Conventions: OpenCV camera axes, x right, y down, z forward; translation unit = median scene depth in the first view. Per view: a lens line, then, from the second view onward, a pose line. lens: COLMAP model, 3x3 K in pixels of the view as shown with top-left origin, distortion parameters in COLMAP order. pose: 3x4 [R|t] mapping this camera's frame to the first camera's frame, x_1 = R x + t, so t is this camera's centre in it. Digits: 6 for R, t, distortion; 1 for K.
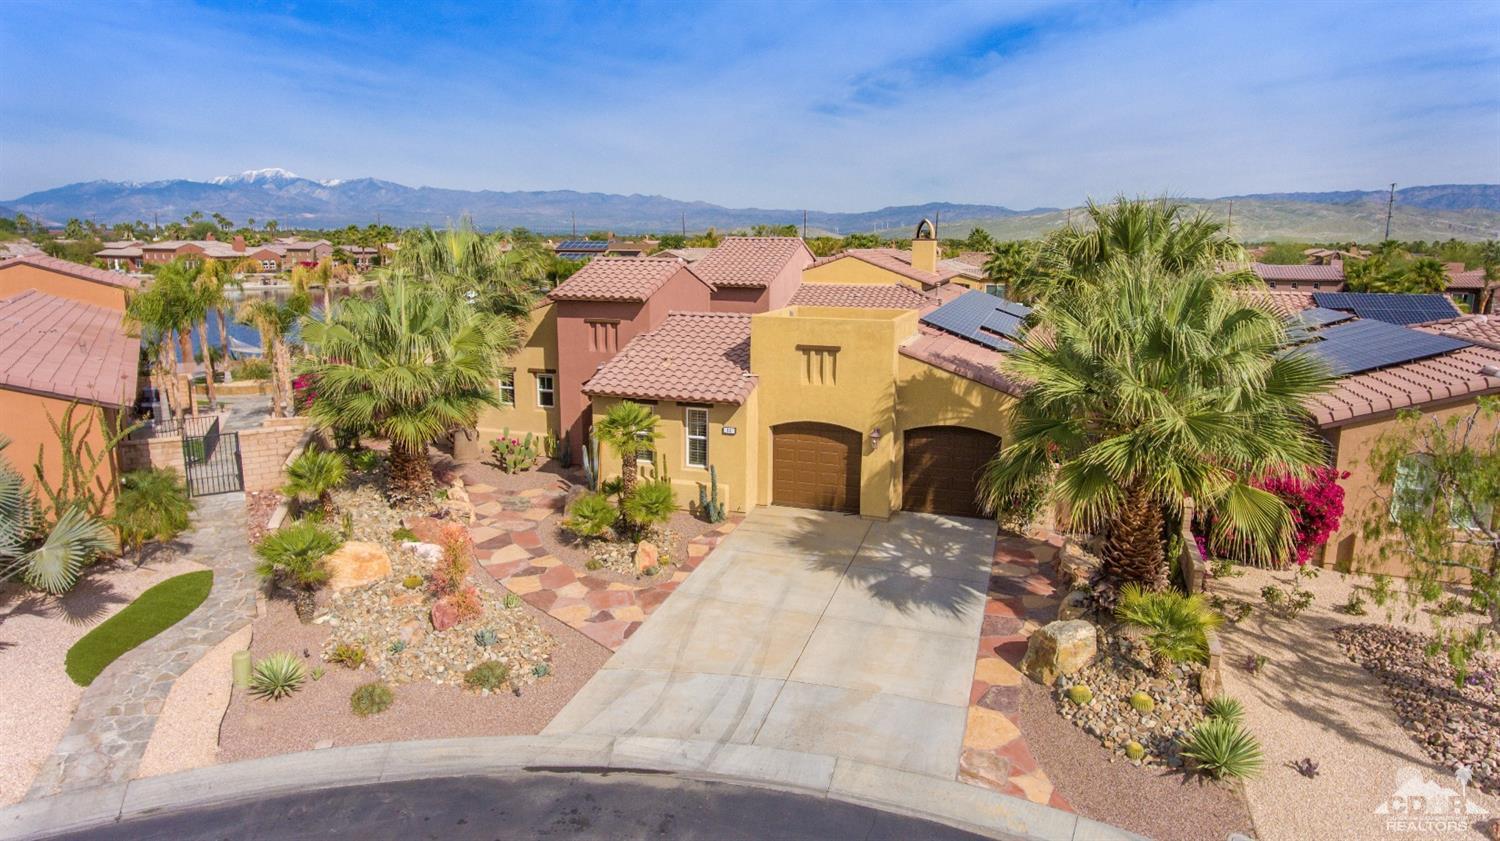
lens RADIAL K [[880.4, 0, 748.9], [0, 880.4, 422.9], [0, 0, 1]] dist [-0.002486, -0.000186]
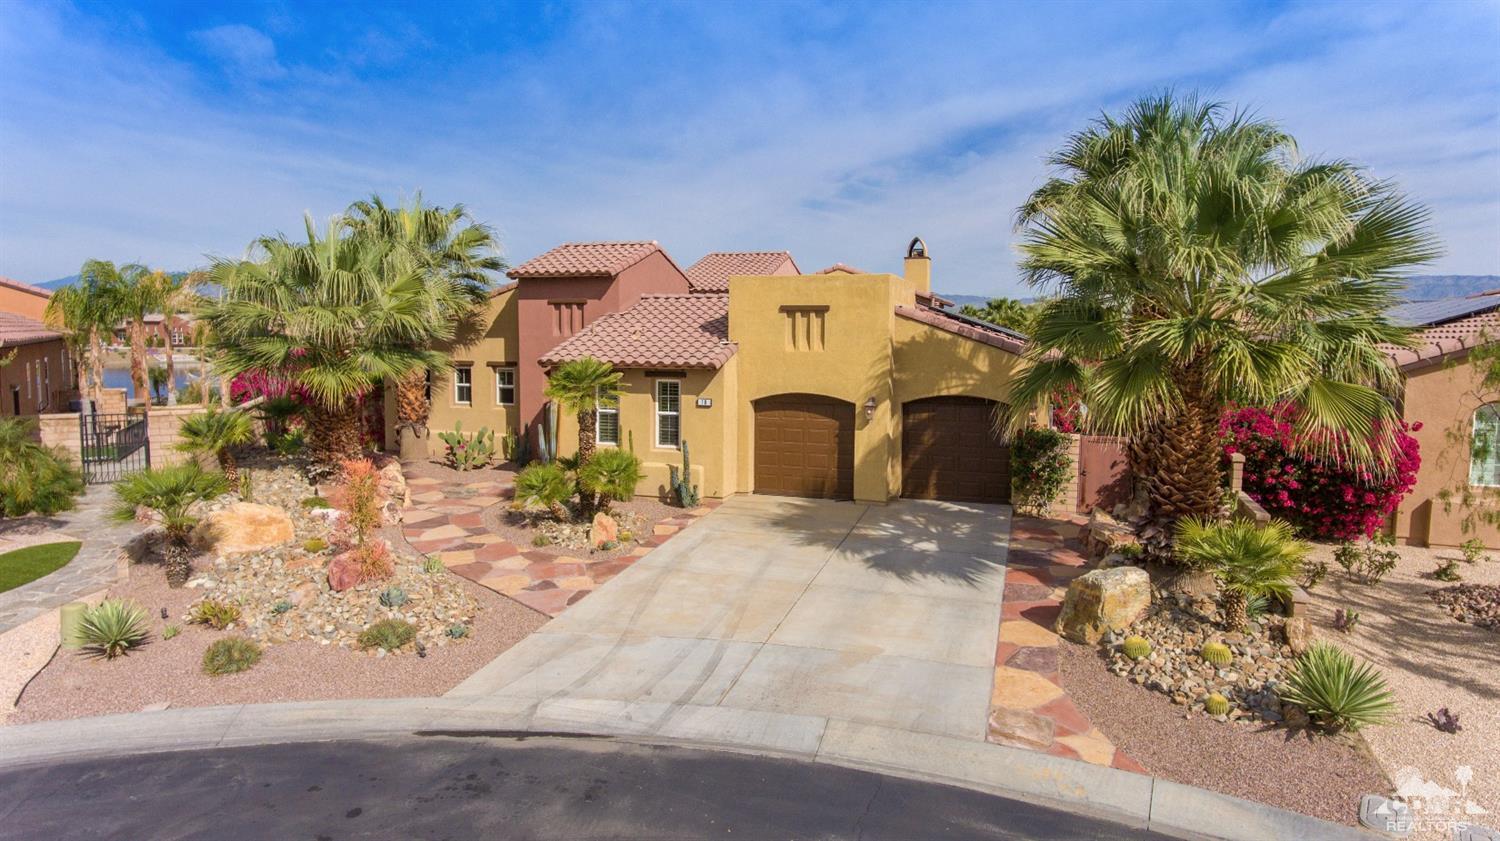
lens RADIAL K [[882.8, 0, 750.0], [0, 882.8, 420.5], [0, 0, 1]] dist [0.003022, -0.007318]
pose [[0.999941, -0.000168, 0.010879, 0.016996], [0.001271, 0.994835, -0.101496, 0.142080], [-0.010806, 0.101503, 0.994777, 0.149767]]
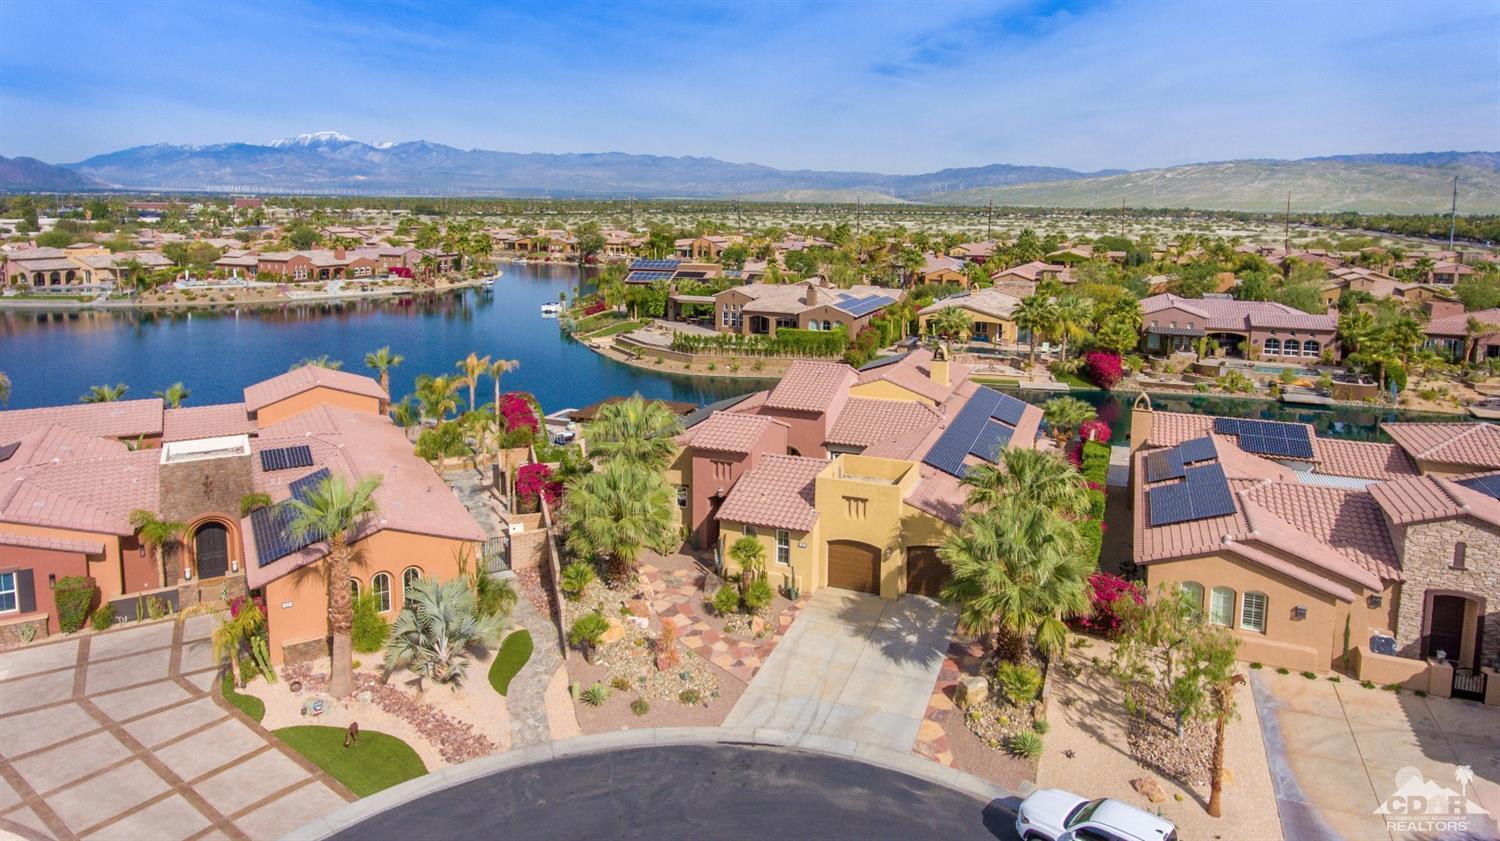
lens RADIAL K [[909.3, 0, 739.9], [0, 909.3, 343.7], [0, 0, 1]] dist [-0.004385, -0.000905]
pose [[0.997687, 0.005153, -0.067773, -0.031861], [-0.008771, 0.998545, -0.053200, -0.347214], [0.067401, 0.053672, 0.996281, -0.945325]]
